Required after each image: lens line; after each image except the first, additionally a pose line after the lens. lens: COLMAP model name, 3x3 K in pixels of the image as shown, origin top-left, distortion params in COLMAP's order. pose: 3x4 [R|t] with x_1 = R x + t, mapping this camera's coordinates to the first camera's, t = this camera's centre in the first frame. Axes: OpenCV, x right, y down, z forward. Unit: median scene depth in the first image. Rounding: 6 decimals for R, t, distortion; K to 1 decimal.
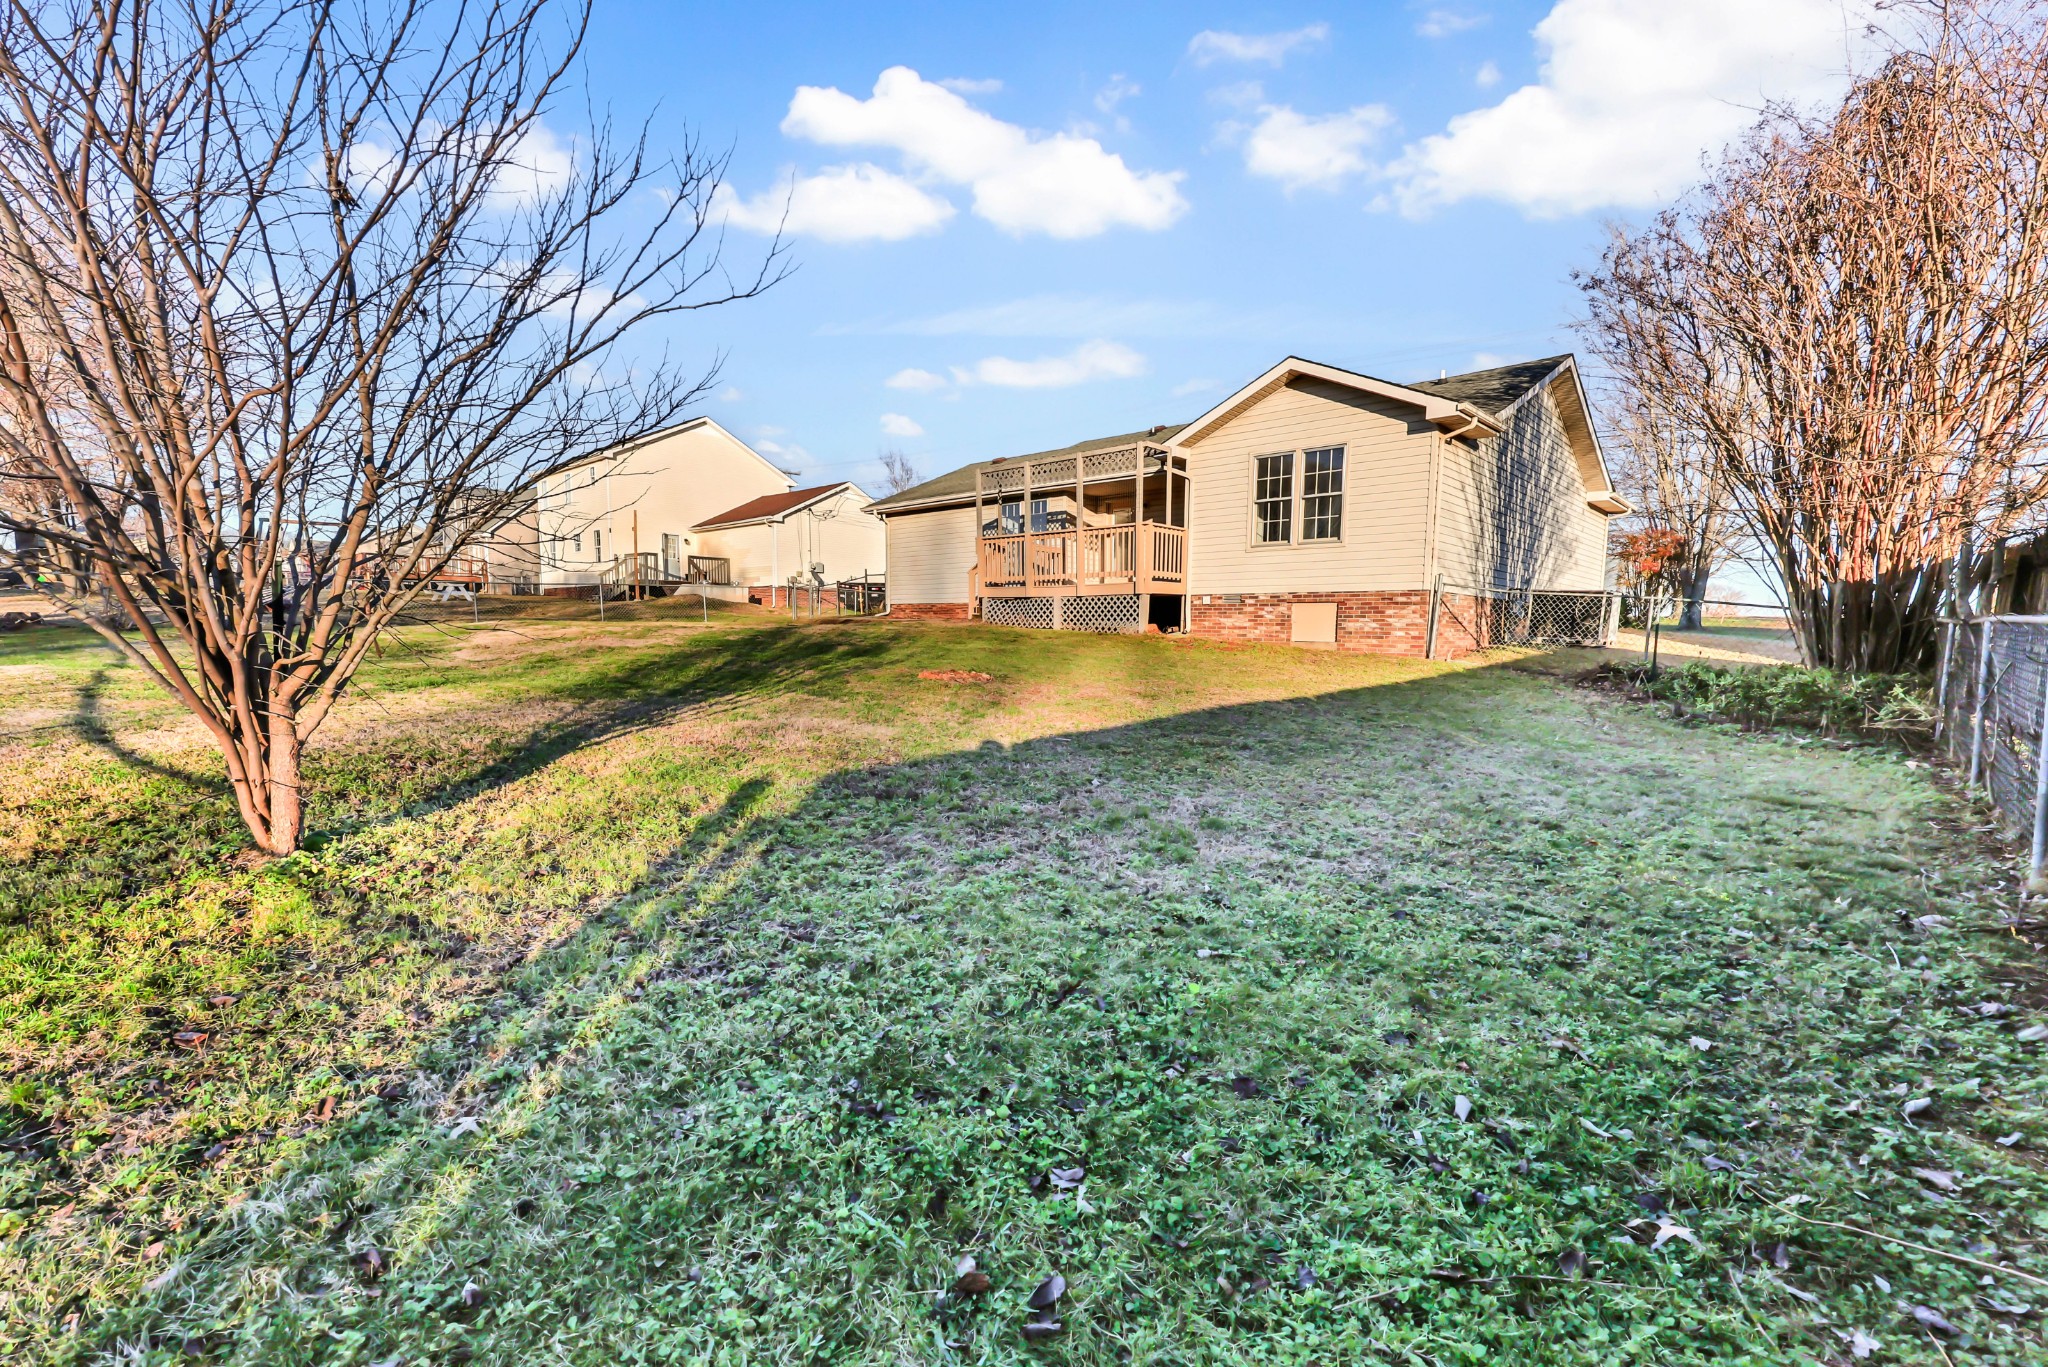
lens RADIAL K [[858.5, 0, 1047.6], [0, 858.5, 709.8], [0, 0, 1]] dist [-0.001744, 0.000512]
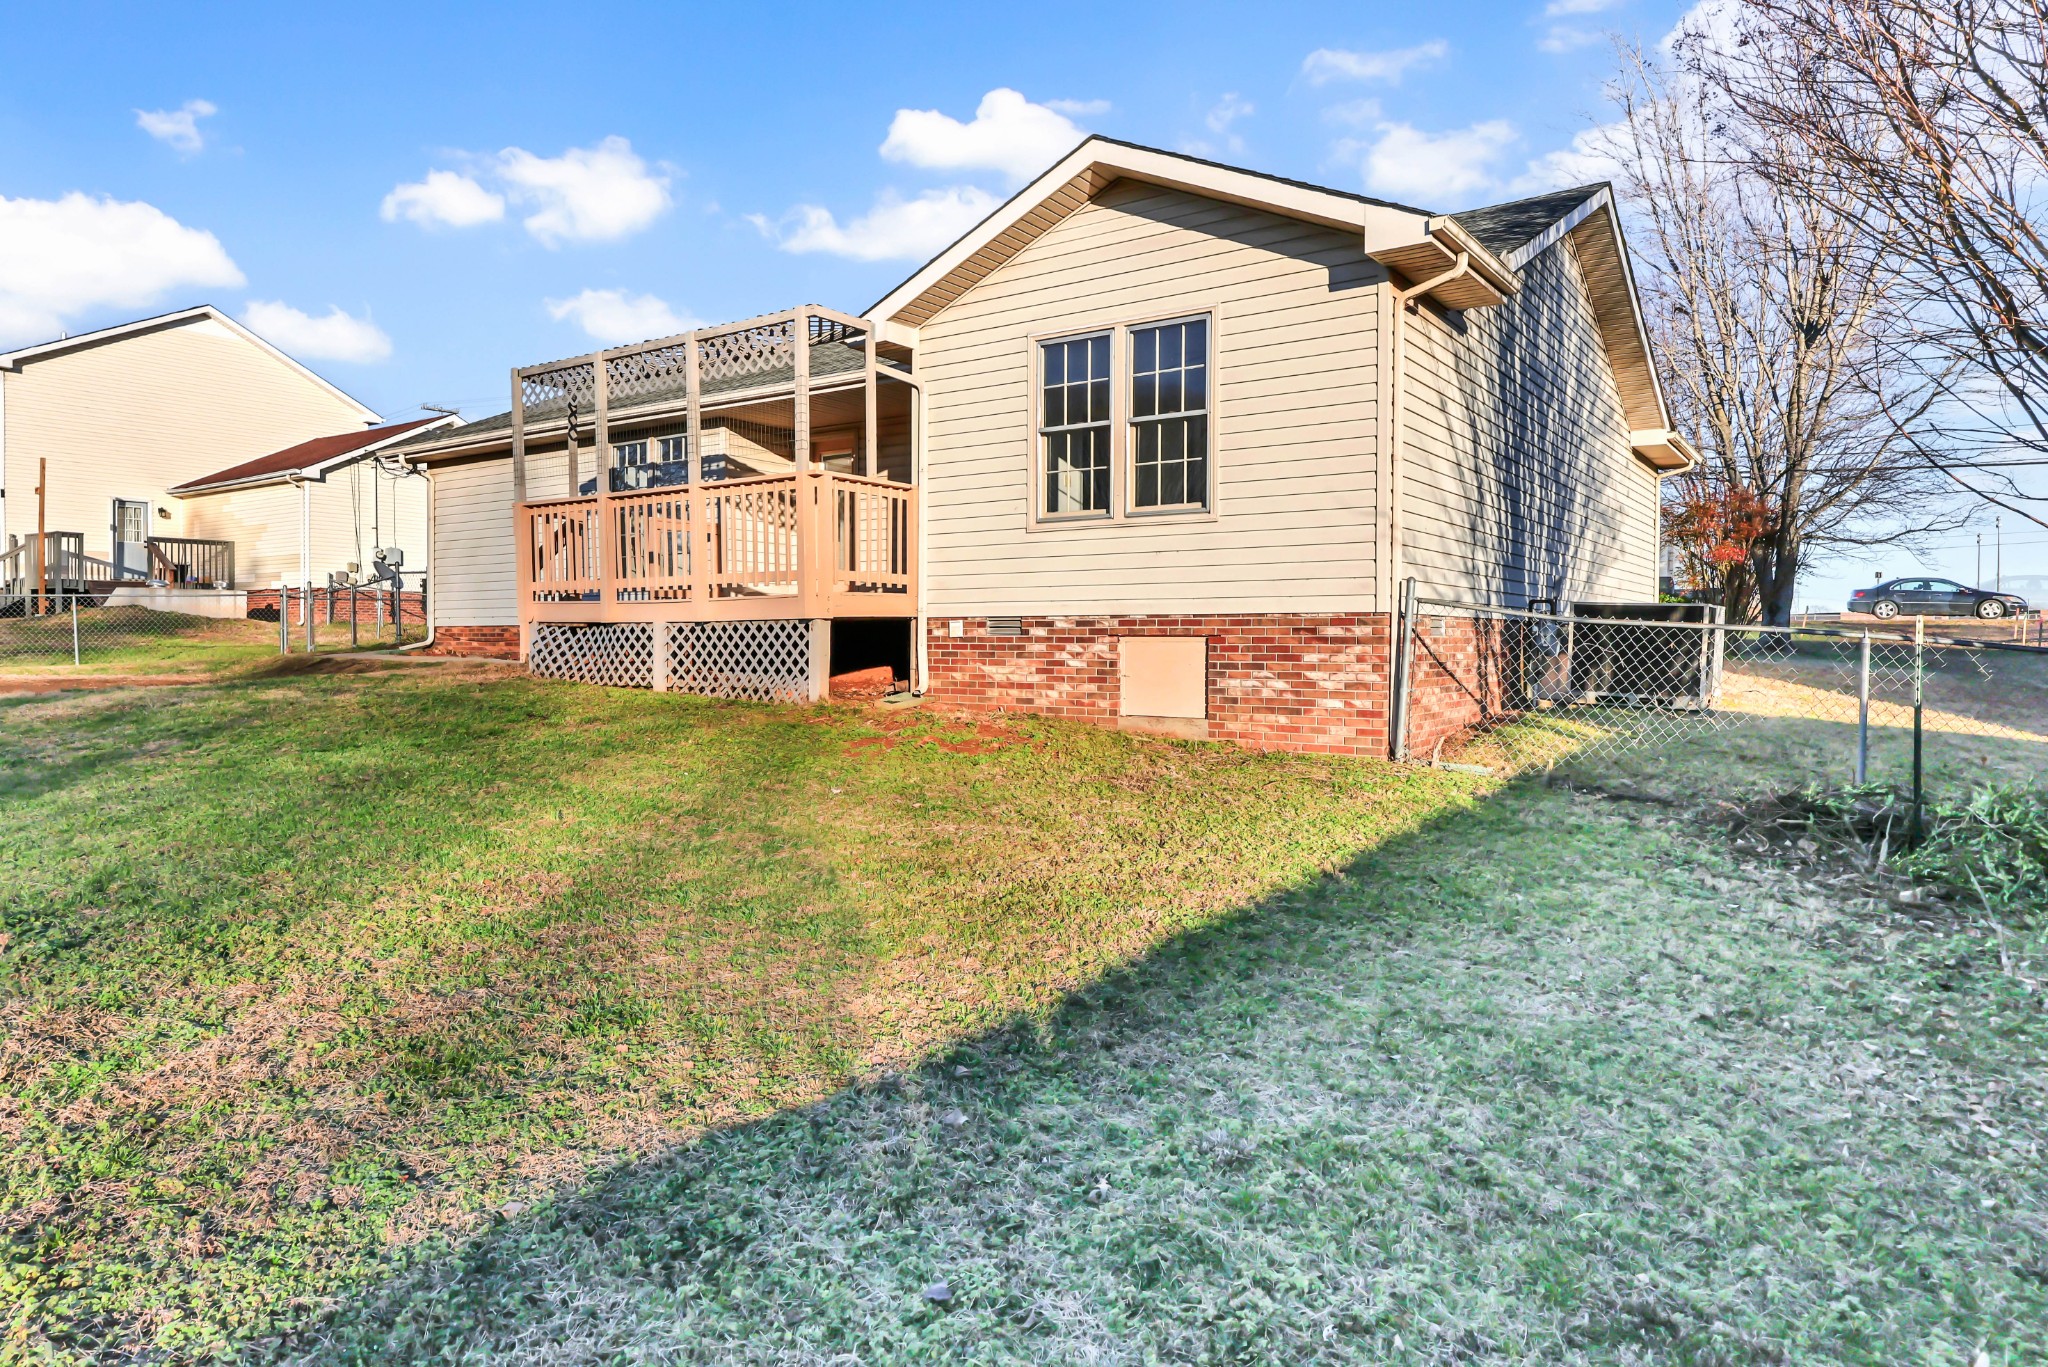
lens RADIAL K [[1216.8, 0, 1025.7], [0, 1216.8, 647.5], [0, 0, 1]] dist [-0.008663, -0.001440]
pose [[0.991367, -0.012230, 0.130544, 0.136906], [0.023255, 0.996256, -0.083264, -0.059578], [-0.129037, 0.085581, 0.987940, 0.315115]]
